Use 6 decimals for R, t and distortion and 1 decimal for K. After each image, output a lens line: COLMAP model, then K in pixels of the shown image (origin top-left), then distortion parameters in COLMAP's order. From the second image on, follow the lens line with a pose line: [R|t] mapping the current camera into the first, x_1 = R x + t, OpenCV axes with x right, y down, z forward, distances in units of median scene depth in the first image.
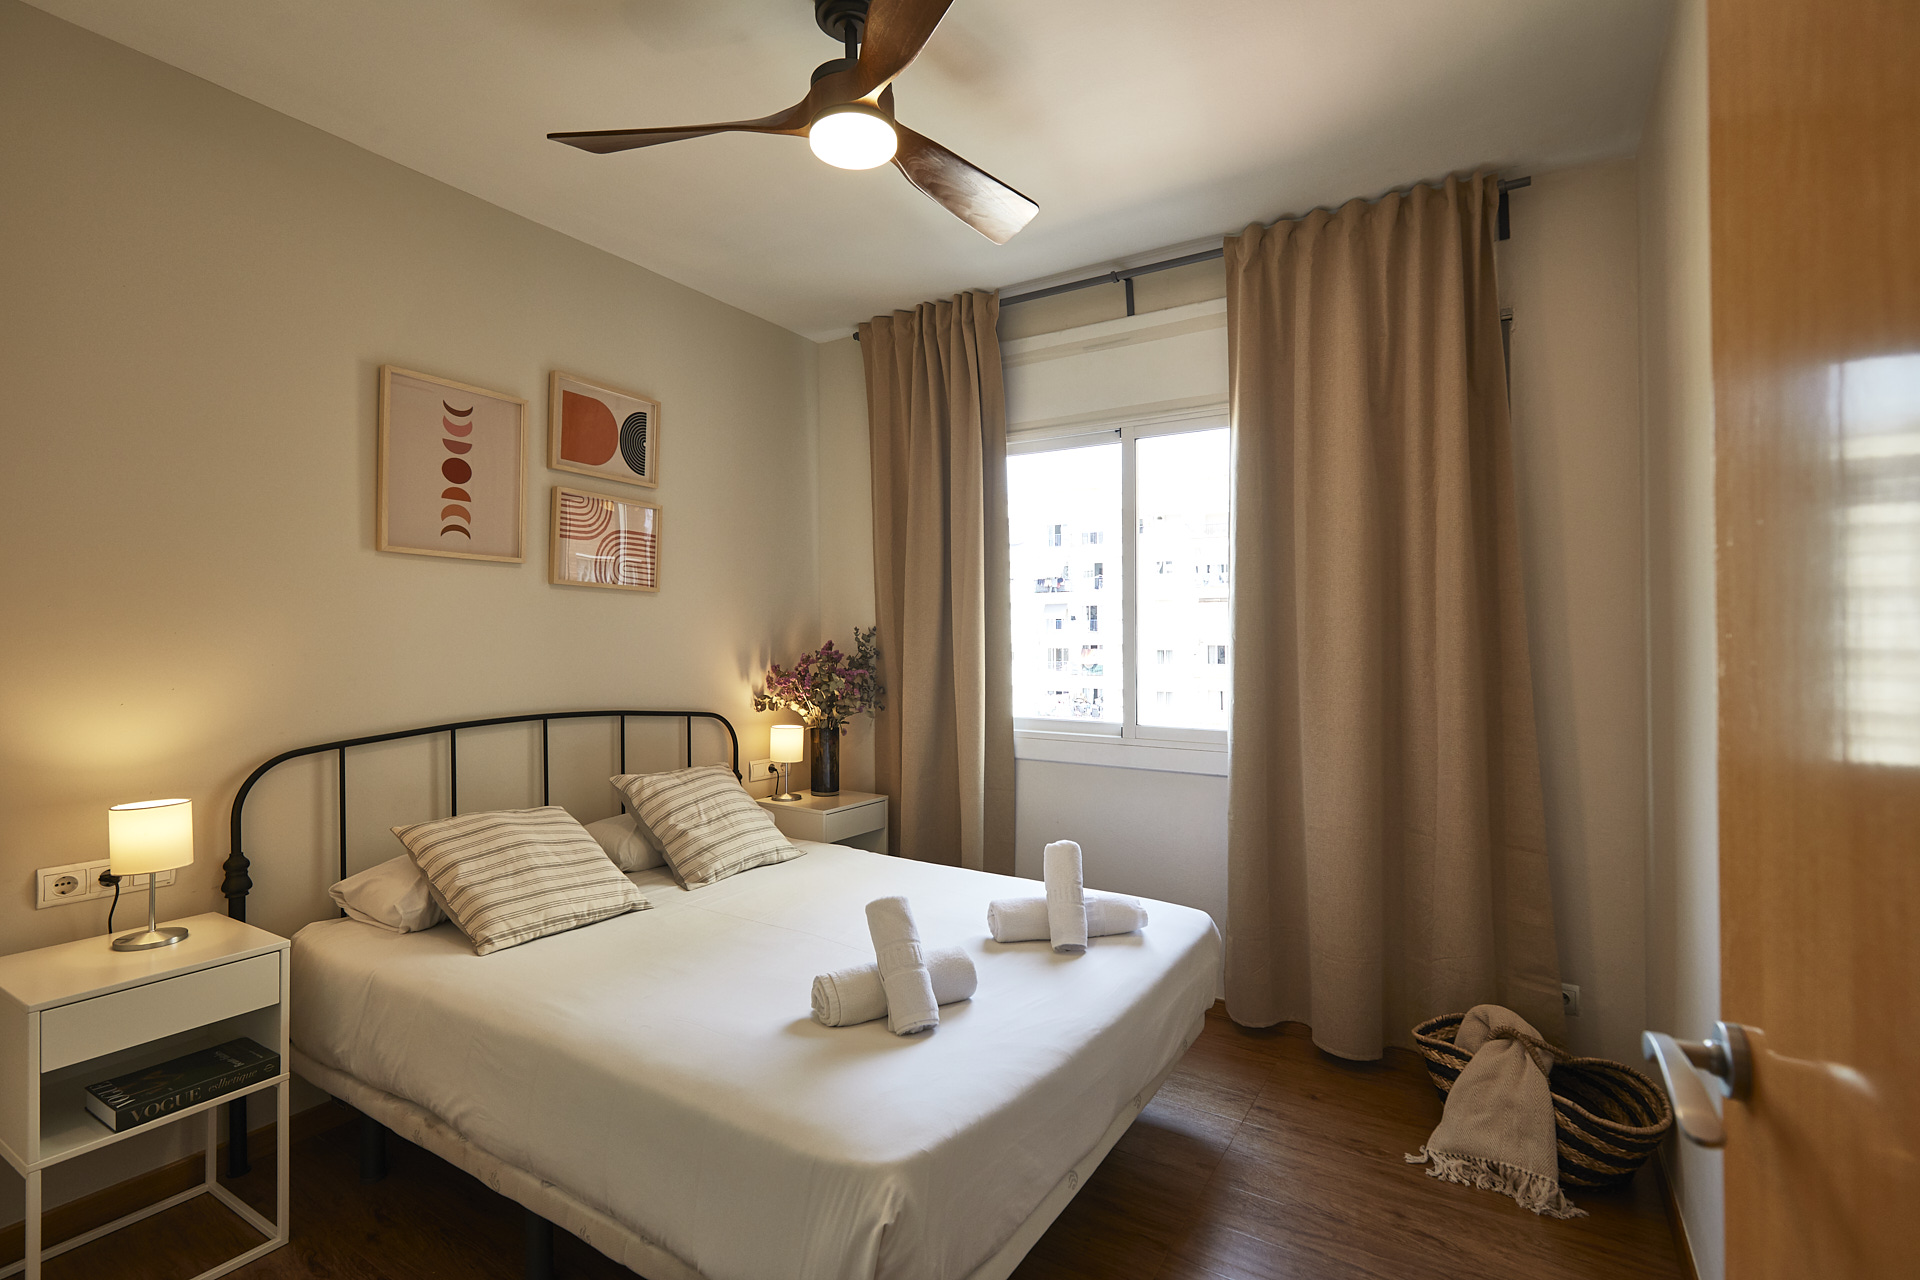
lens RADIAL K [[861.2, 0, 969.2], [0, 861.2, 638.3], [0, 0, 1]] dist [0.002168, 0.000560]
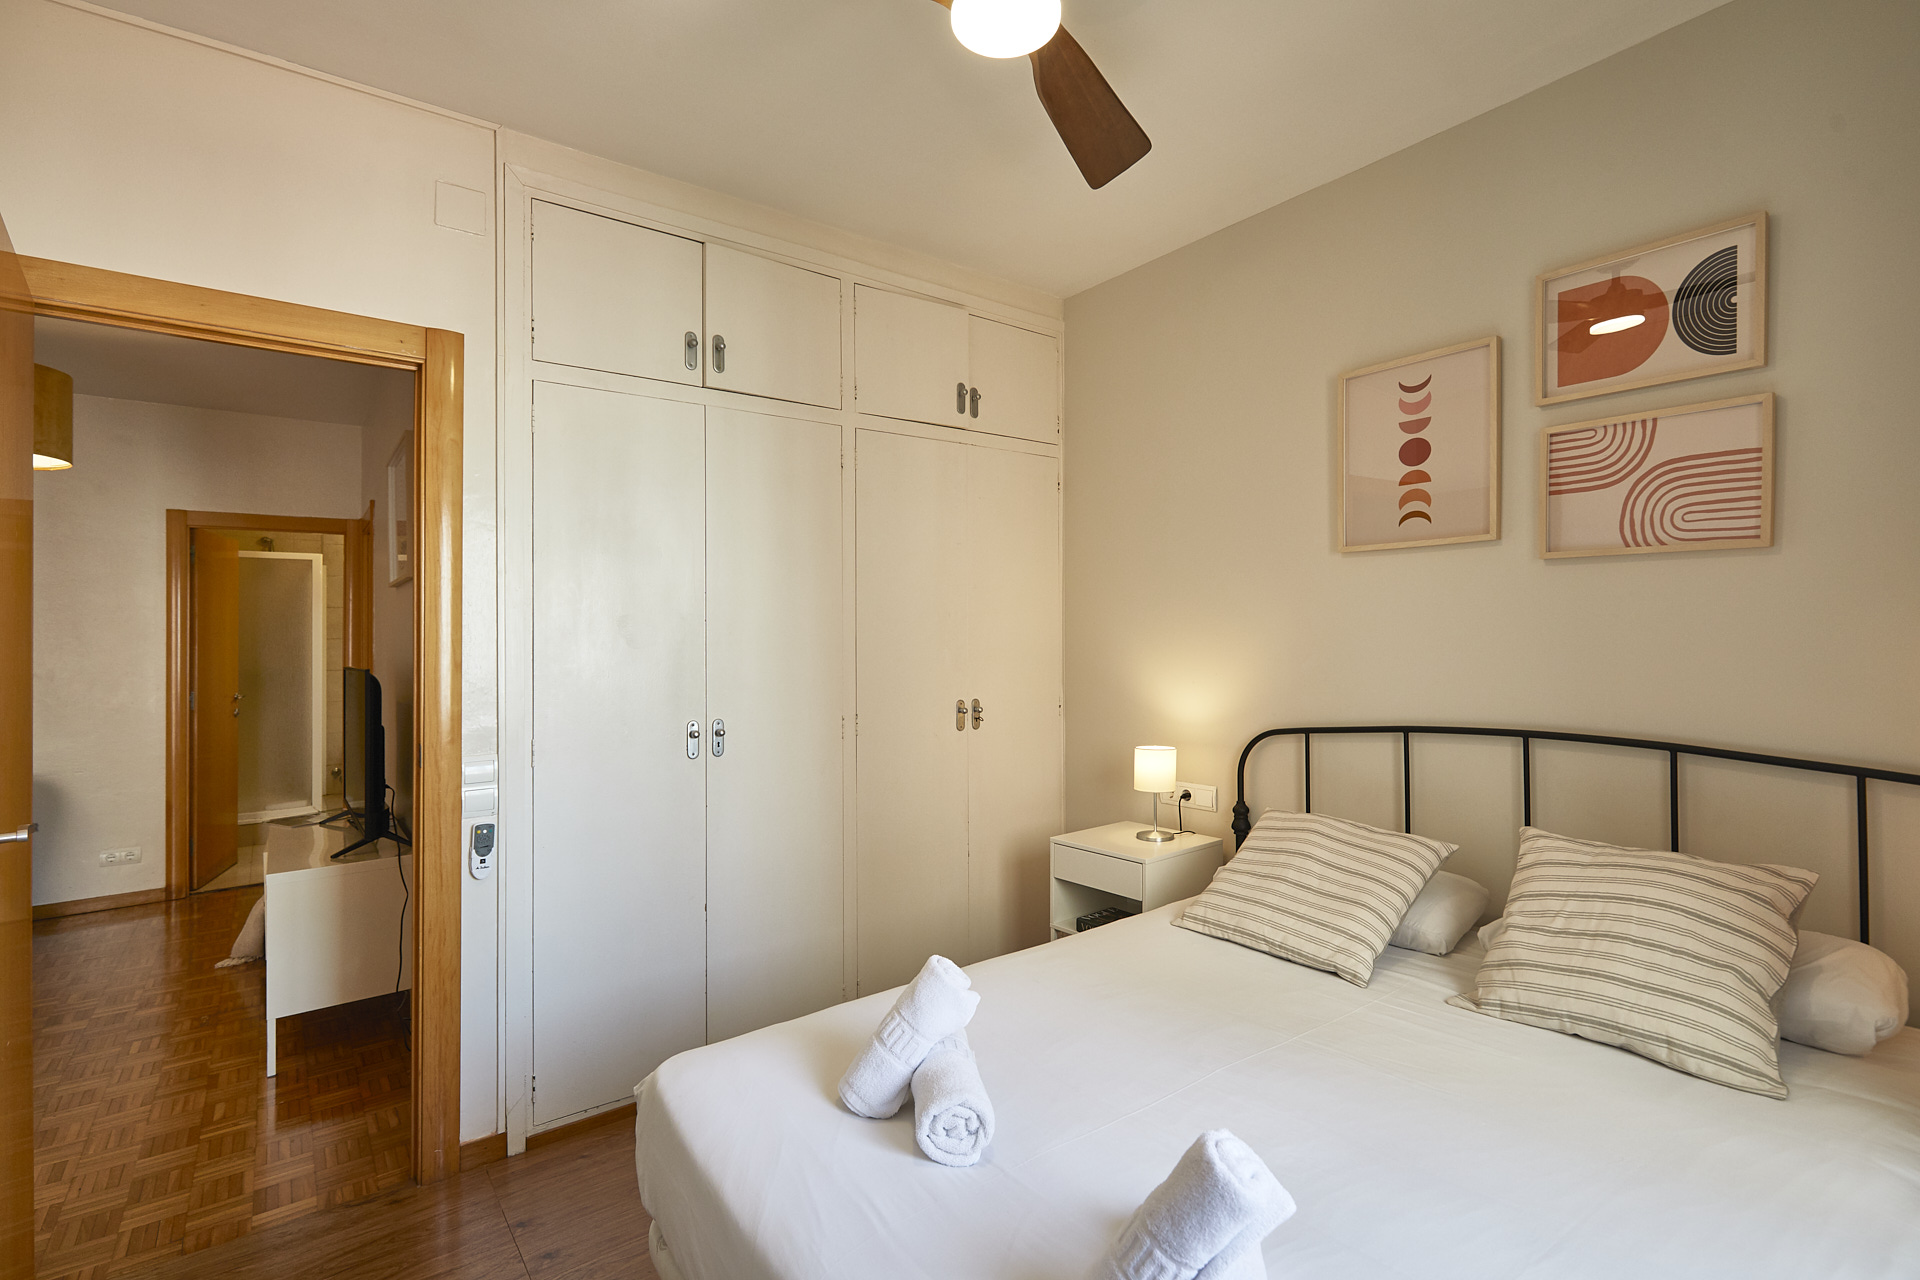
lens RADIAL K [[861.2, 0, 969.2], [0, 861.2, 638.3], [0, 0, 1]] dist [0.002168, 0.000560]
pose [[-0.315381, -0.008417, -0.948928, 0.425109], [0.009243, 0.999886, -0.011941, 0.010697], [0.948920, -0.012537, -0.315268, 0.837677]]
